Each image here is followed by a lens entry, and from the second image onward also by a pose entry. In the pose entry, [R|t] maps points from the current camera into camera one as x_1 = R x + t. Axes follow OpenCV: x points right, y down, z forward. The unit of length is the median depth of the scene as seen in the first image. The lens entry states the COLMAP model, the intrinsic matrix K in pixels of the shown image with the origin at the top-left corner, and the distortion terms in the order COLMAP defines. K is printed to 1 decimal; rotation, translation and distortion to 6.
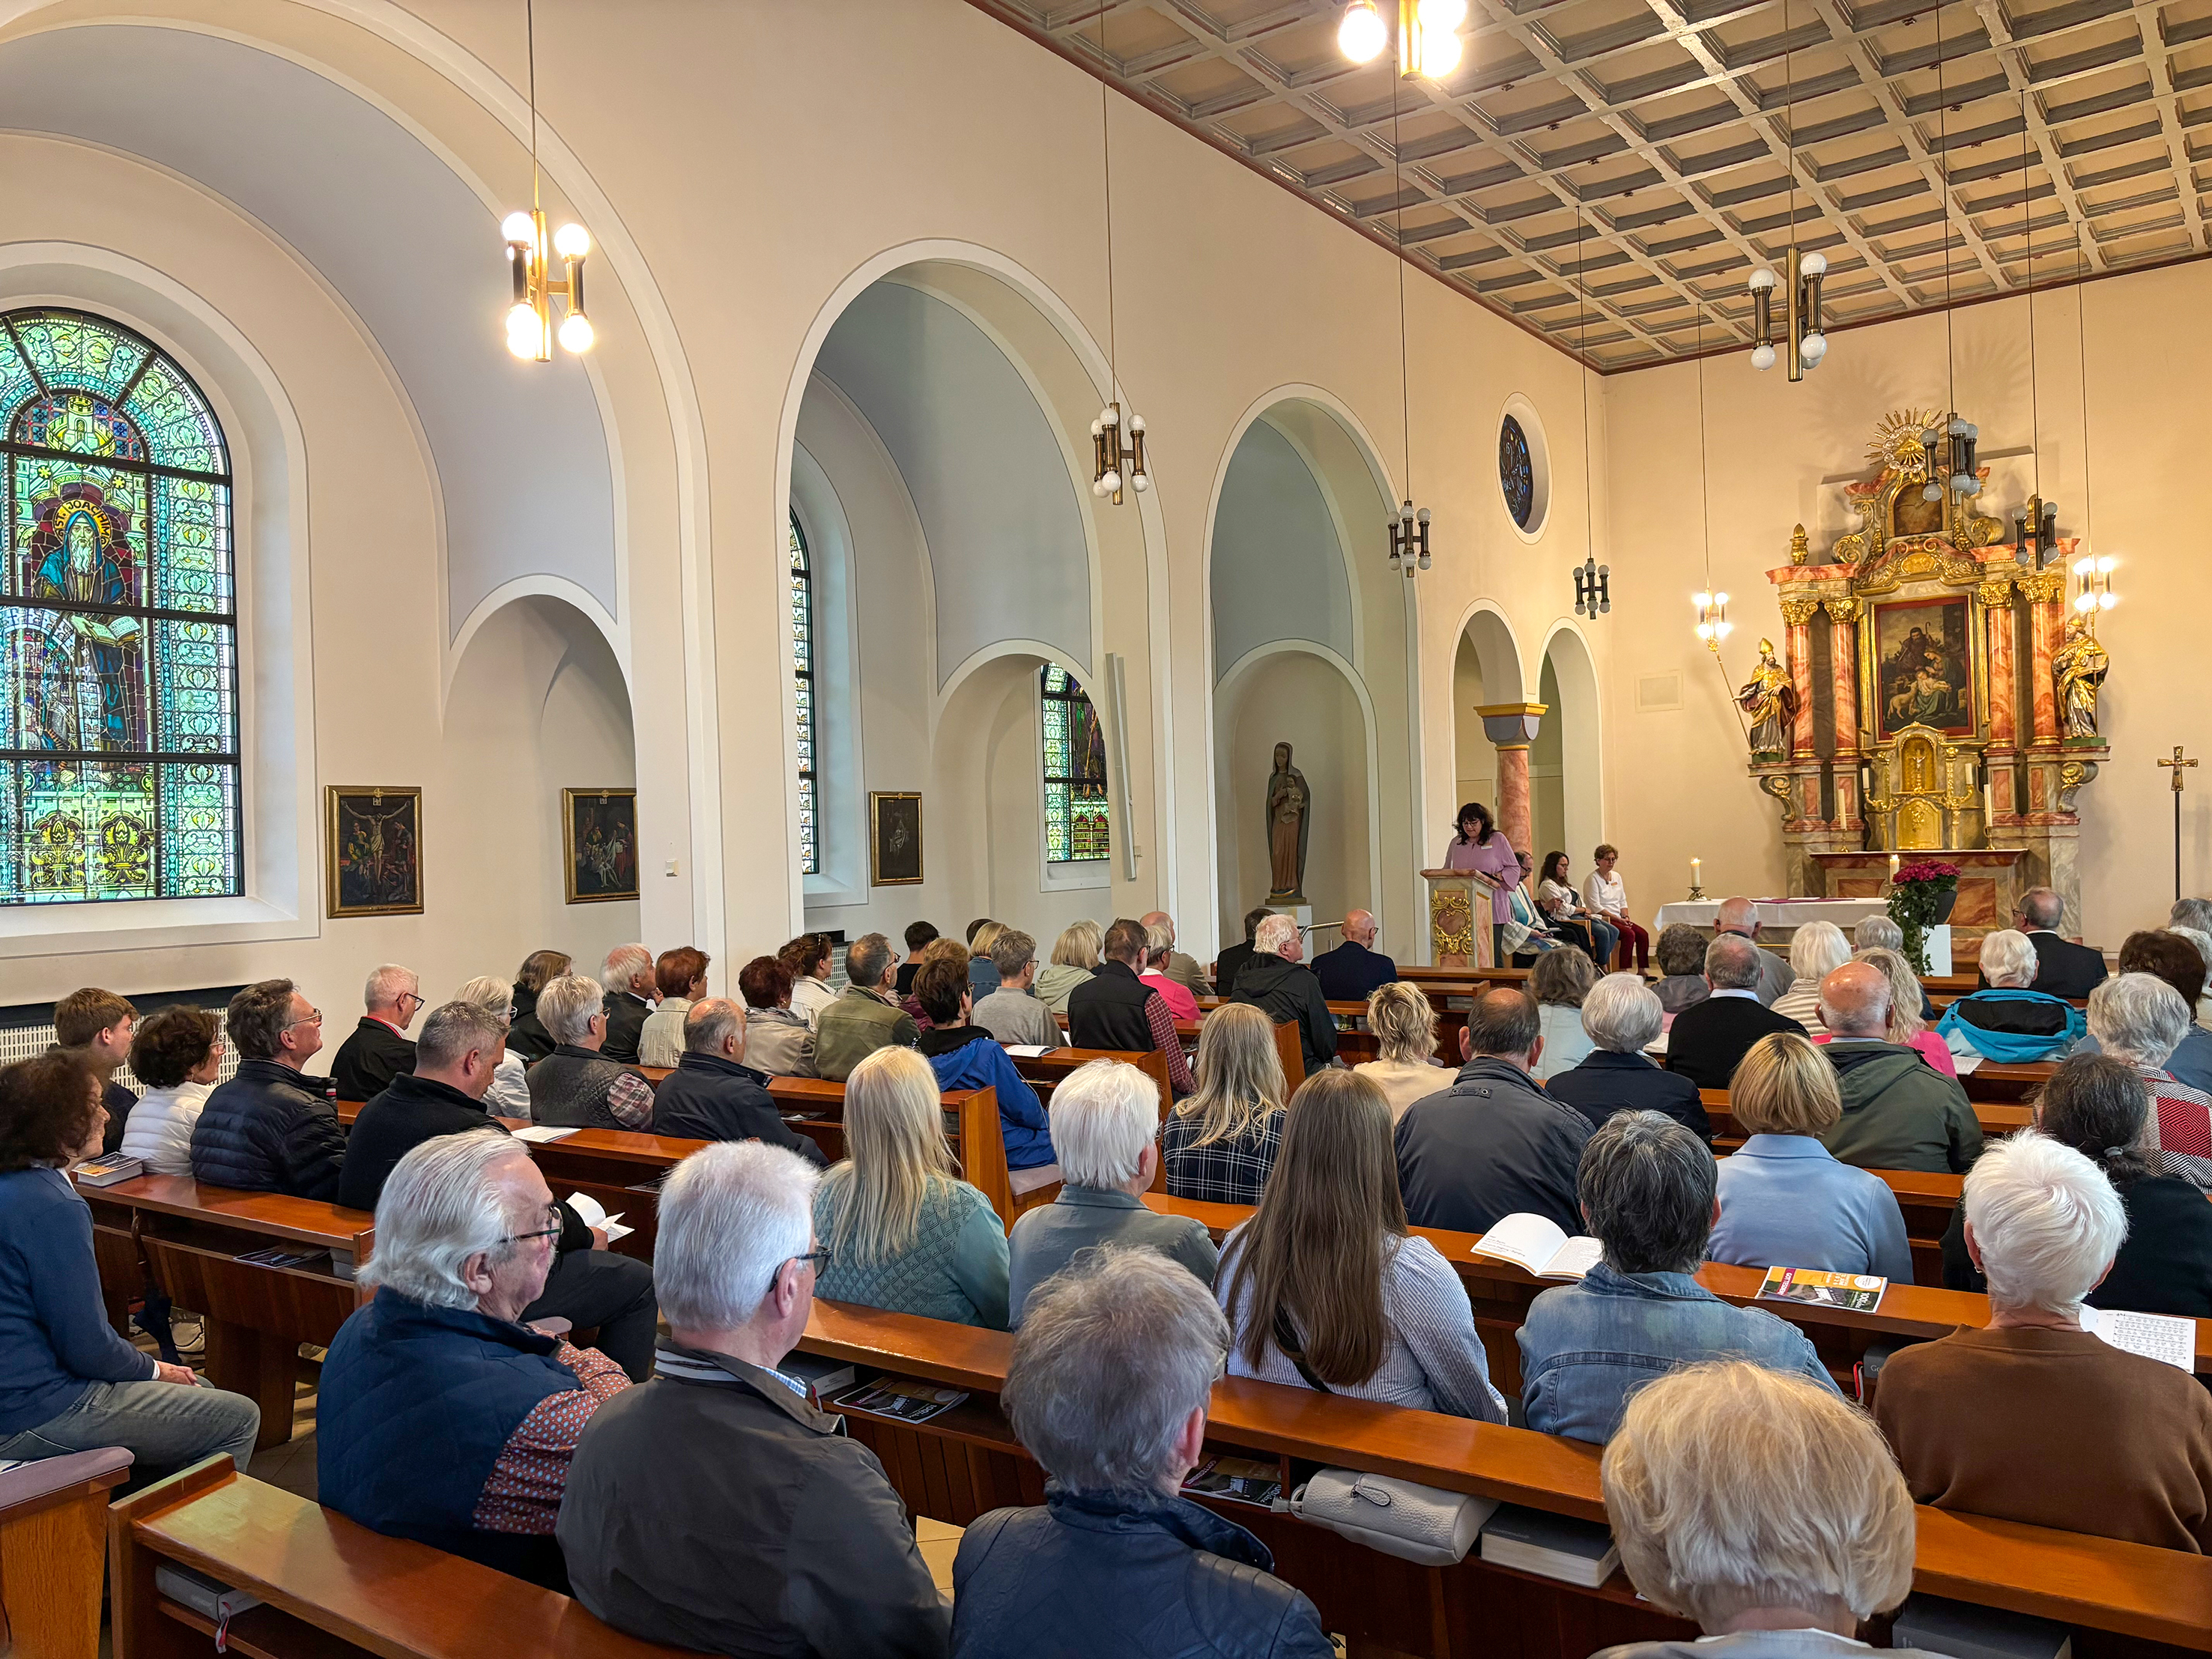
lens RADIAL K [[1659.1, 0, 1106.0], [0, 1659.1, 829.5], [0, 0, 1]] dist [0.027246, -0.055763]
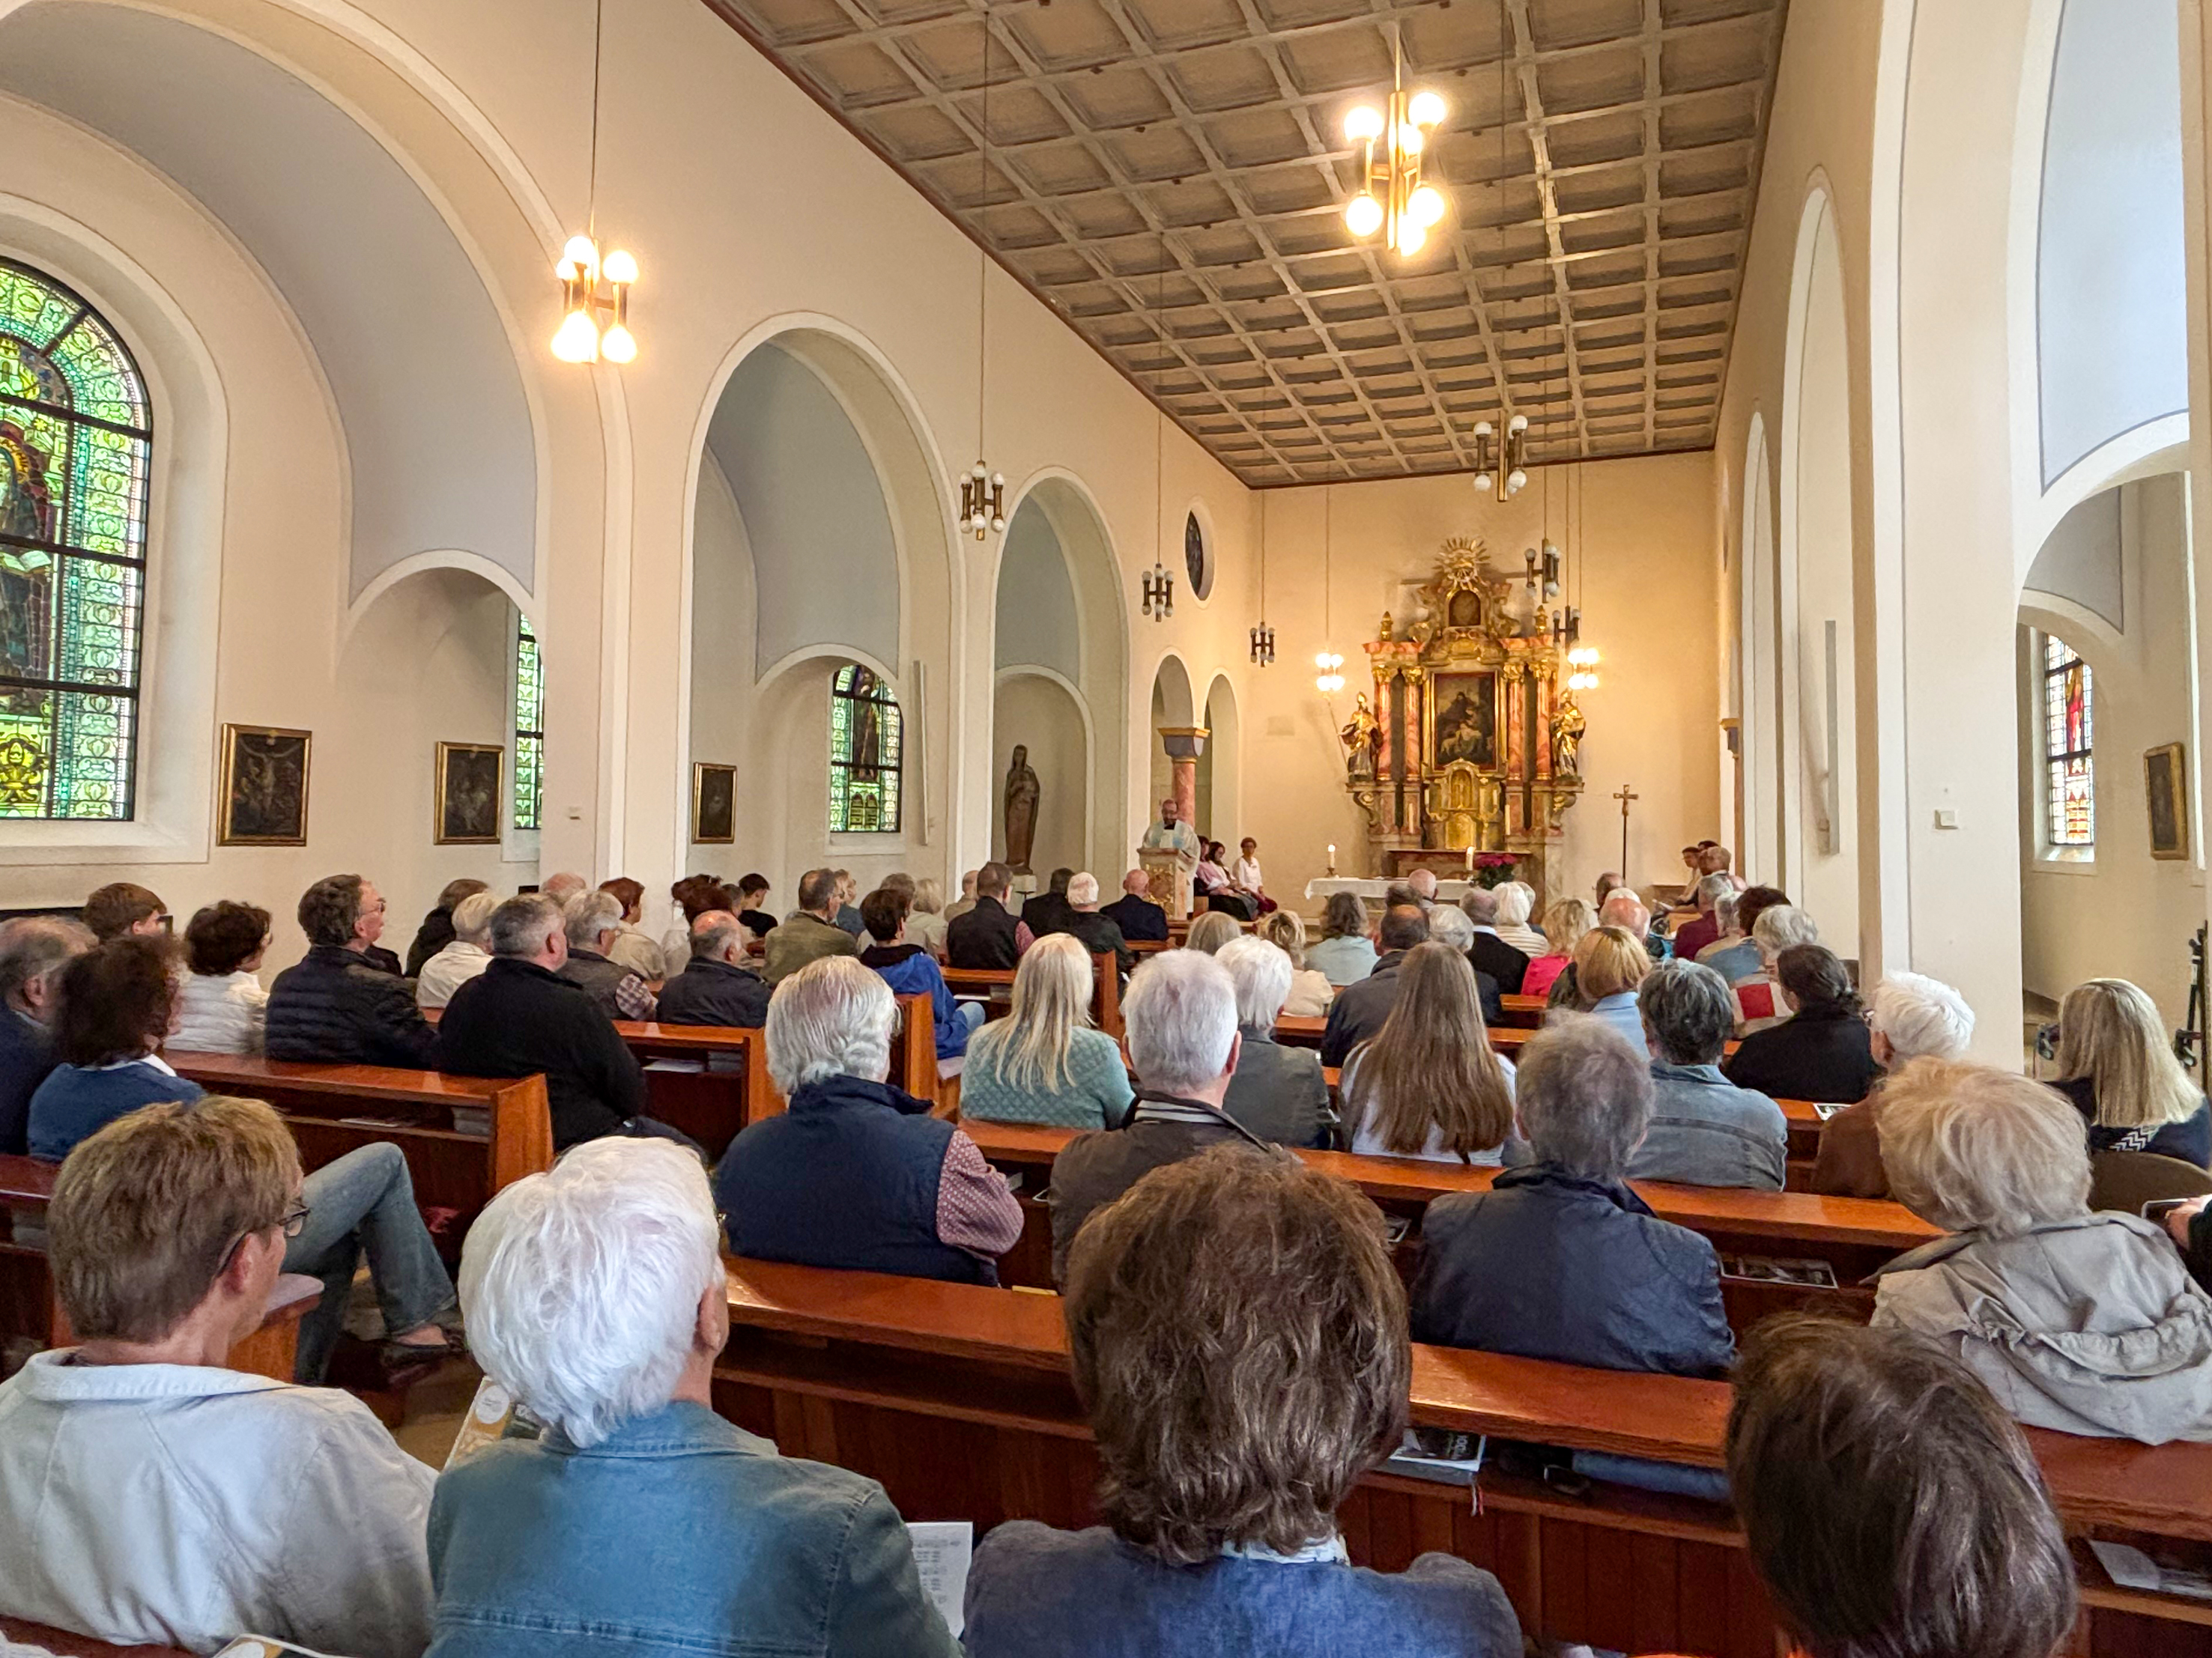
lens RADIAL K [[1342.6, 0, 1109.6], [0, 1342.6, 788.5], [0, 0, 1]] dist [-0.000830, -0.015763]
pose [[0.958818, 0.052771, 0.279075, -0.138302], [-0.043157, 0.998248, -0.040486, 0.023670], [-0.280722, 0.026774, 0.959416, -0.001581]]
